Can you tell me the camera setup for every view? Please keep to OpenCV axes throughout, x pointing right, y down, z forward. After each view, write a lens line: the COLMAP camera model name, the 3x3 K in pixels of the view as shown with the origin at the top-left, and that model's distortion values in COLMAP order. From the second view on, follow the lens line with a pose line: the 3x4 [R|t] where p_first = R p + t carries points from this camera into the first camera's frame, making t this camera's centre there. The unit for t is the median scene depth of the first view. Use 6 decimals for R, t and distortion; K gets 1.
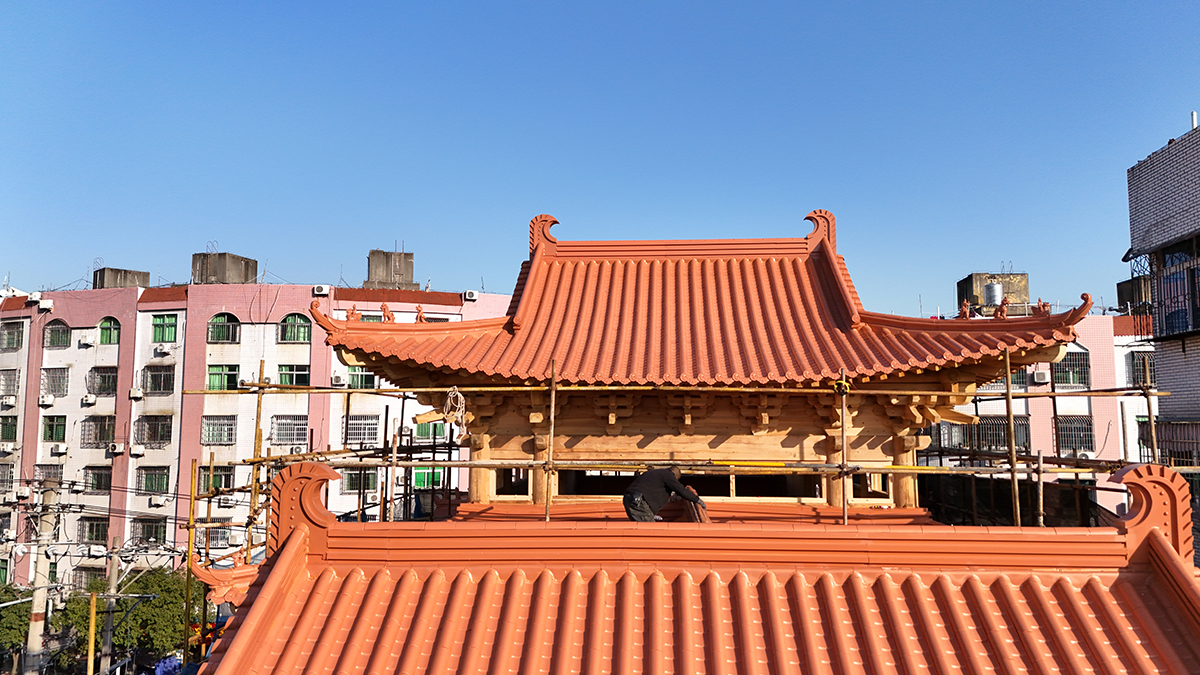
lens RADIAL K [[891.6, 0, 598.5], [0, 891.6, 337.2], [0, 0, 1]] dist [0.033950, -0.006558]
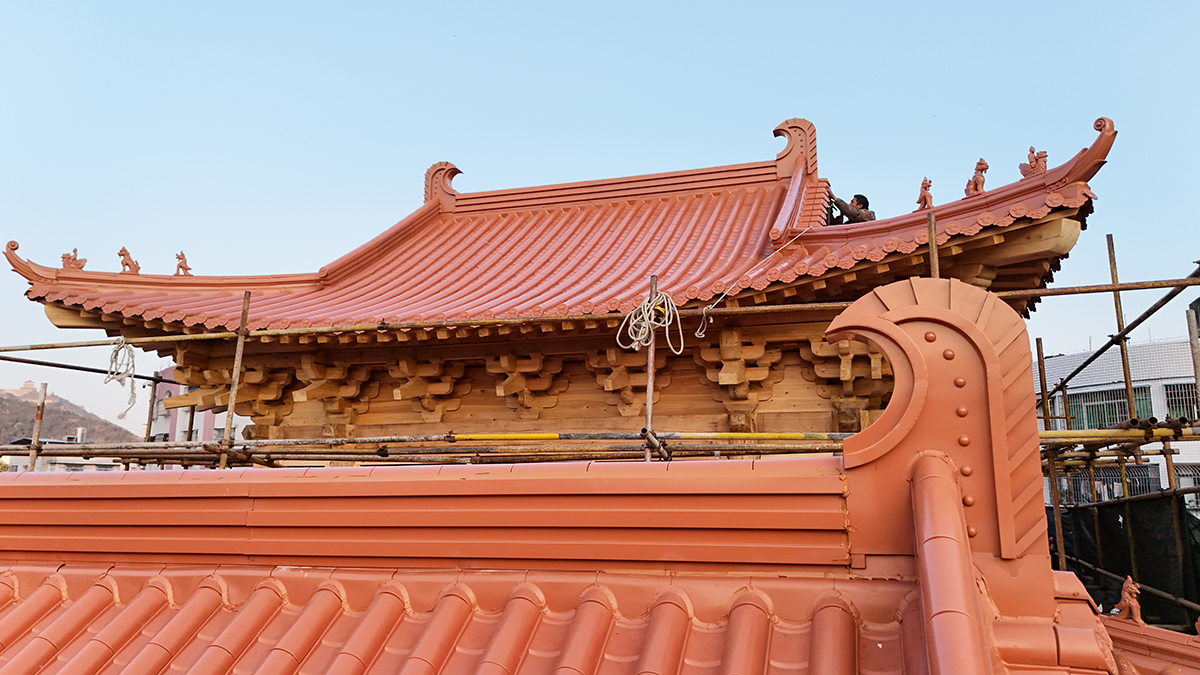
lens RADIAL K [[891.6, 0, 601.5], [0, 891.6, 337.8], [0, 0, 1]] dist [0.033950, -0.006558]
pose [[0.971228, -0.040874, -0.234619, 0.355154], [0.021977, 0.996340, -0.082602, 0.118718], [0.237137, 0.075069, 0.968572, 0.392174]]
